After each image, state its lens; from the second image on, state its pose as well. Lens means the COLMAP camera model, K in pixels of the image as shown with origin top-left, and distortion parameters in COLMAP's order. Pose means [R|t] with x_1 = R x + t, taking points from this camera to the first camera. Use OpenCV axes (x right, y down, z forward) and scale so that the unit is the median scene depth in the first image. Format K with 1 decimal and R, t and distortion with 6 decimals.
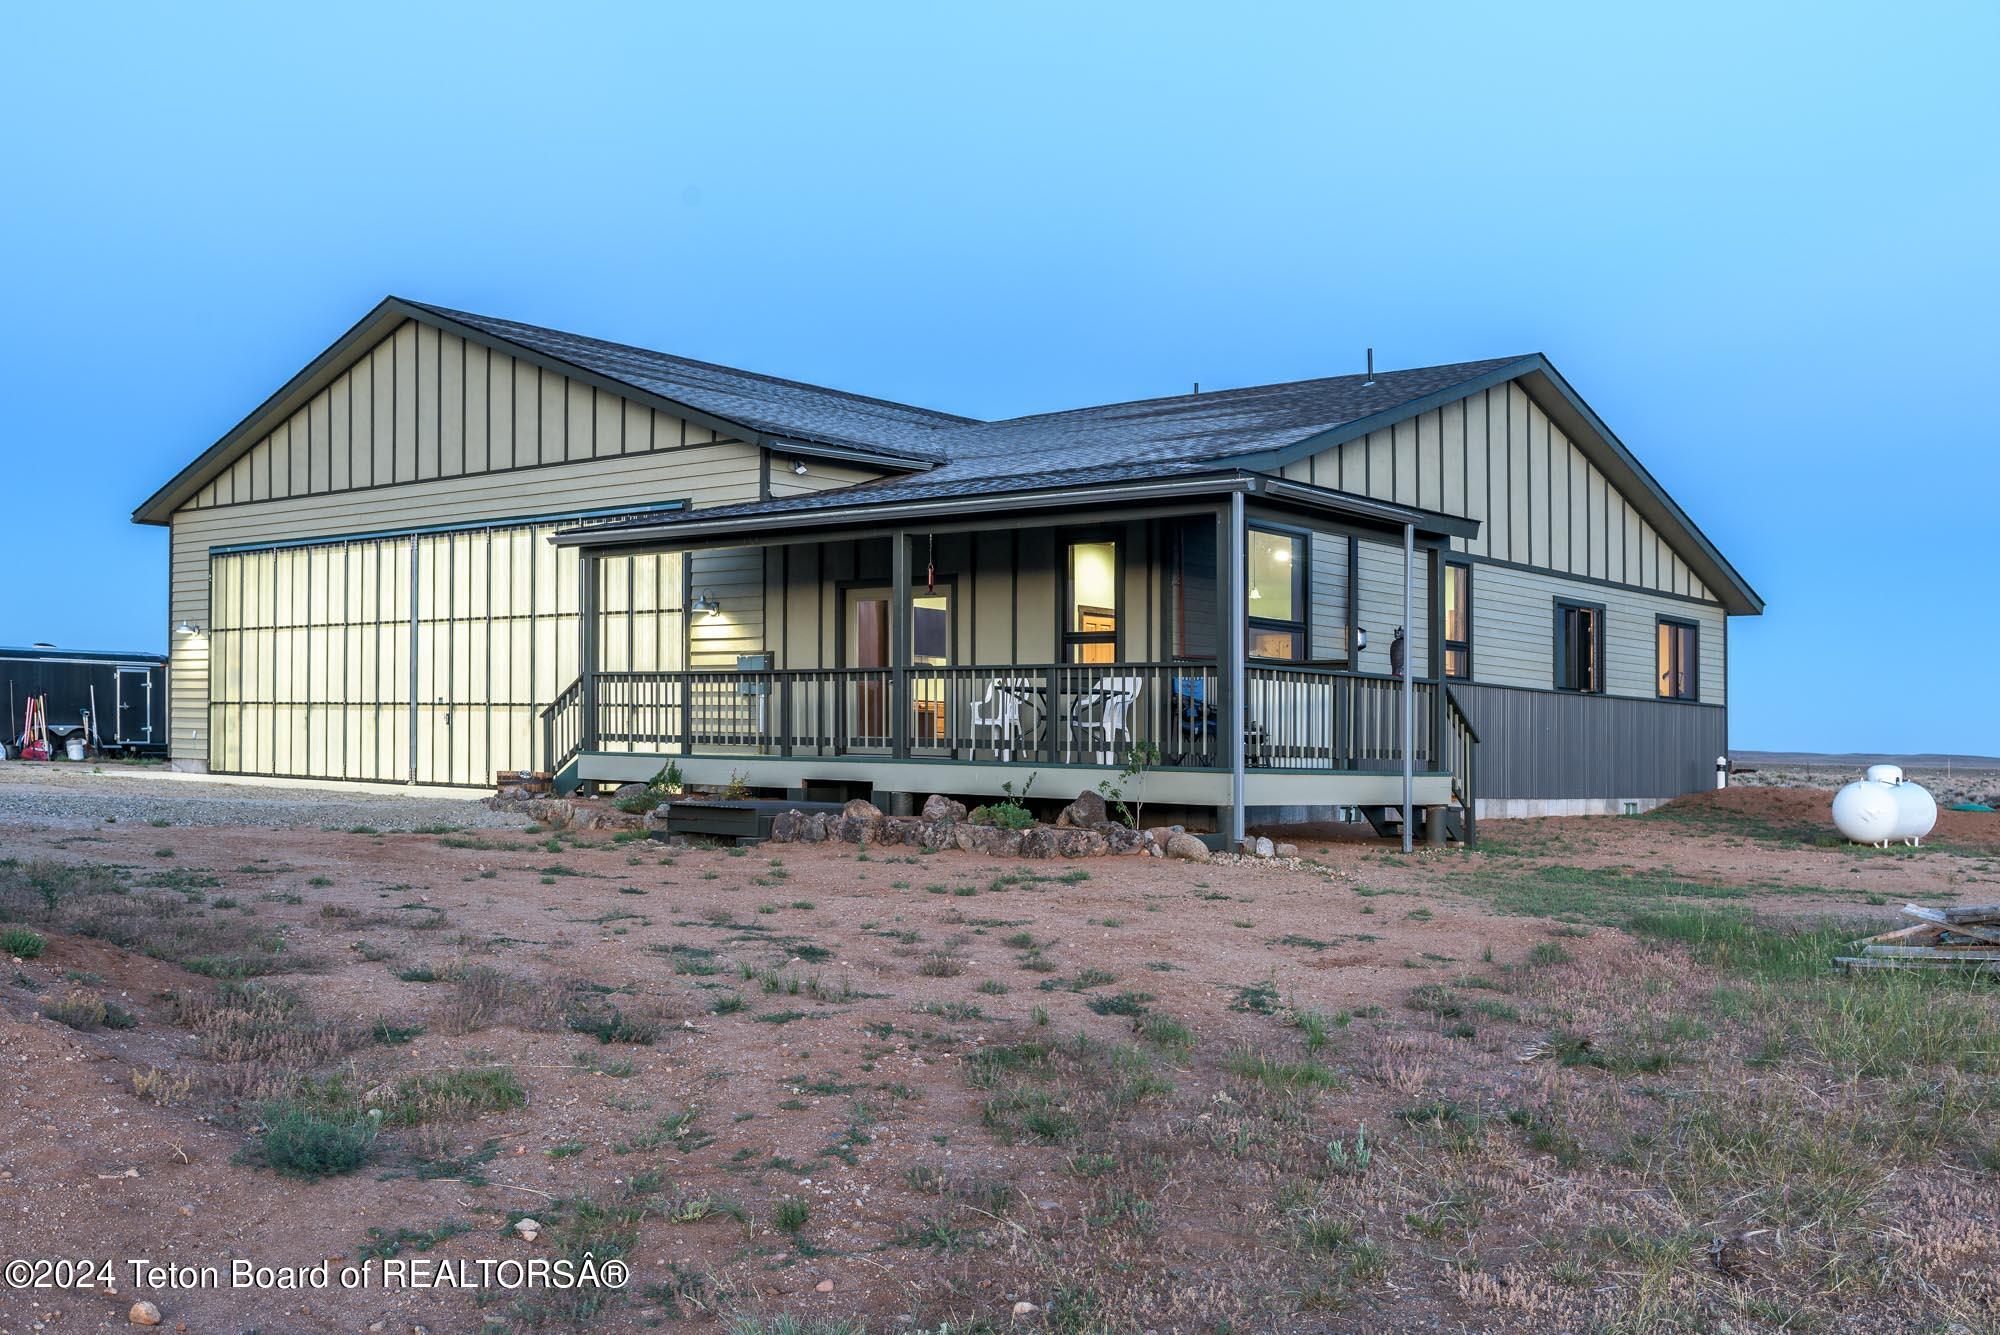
lens RADIAL K [[1981.9, 0, 1000.0], [0, 1981.9, 667.5], [0, 0, 1]] dist [-0.041979, 0.011573]
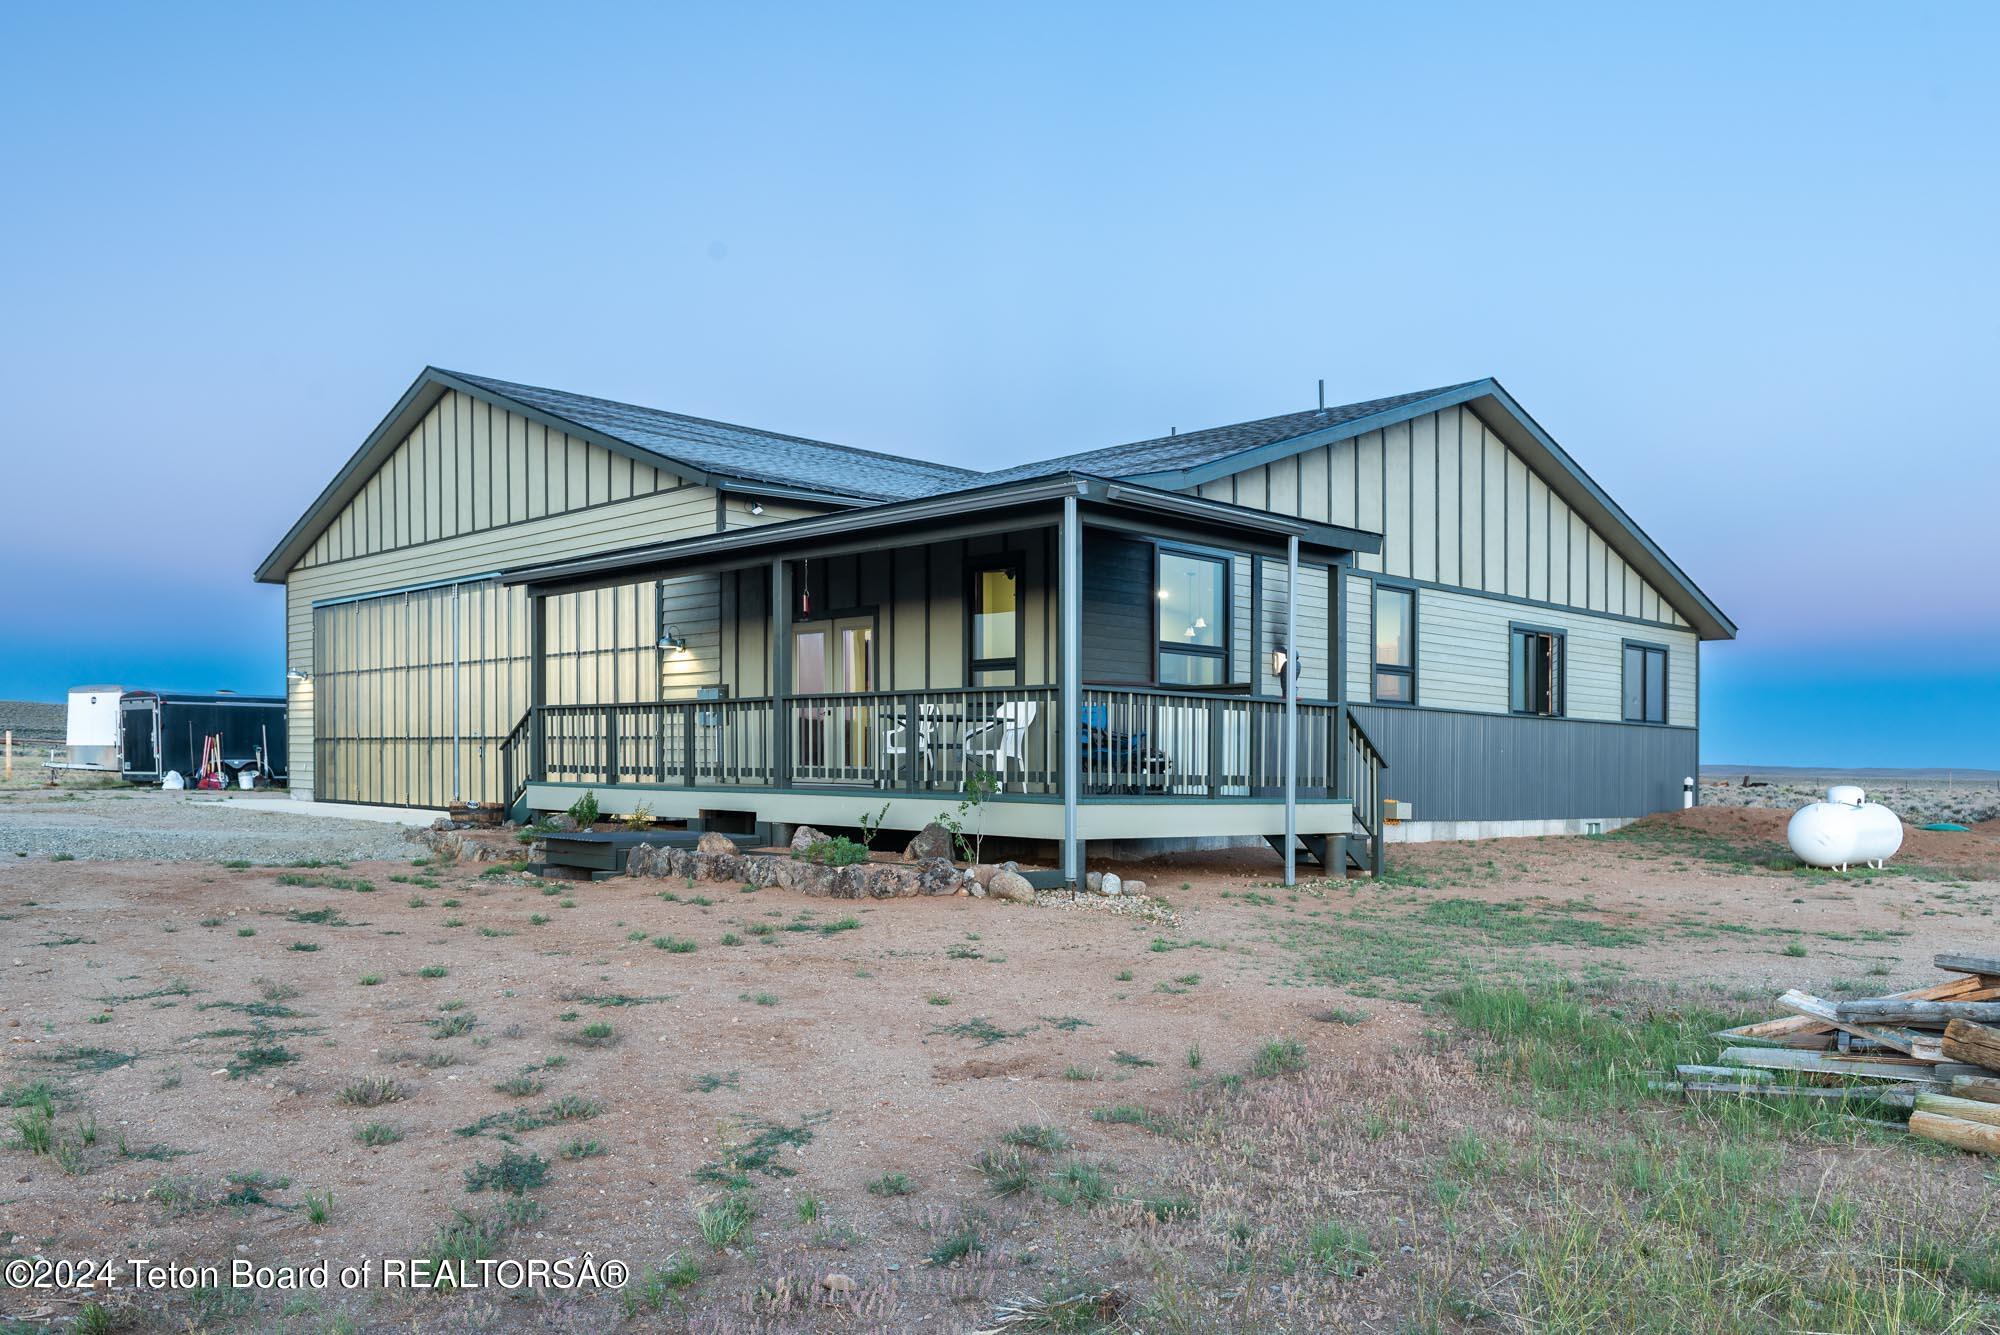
lens RADIAL K [[1572.8, 0, 996.0], [0, 1572.8, 770.8], [0, 0, 1]] dist [-0.012343, -0.005331]
pose [[0.995088, -0.007680, -0.098696, 0.106310], [0.011801, 0.999080, 0.041241, 0.004712], [0.098288, -0.042204, 0.994263, 0.183850]]
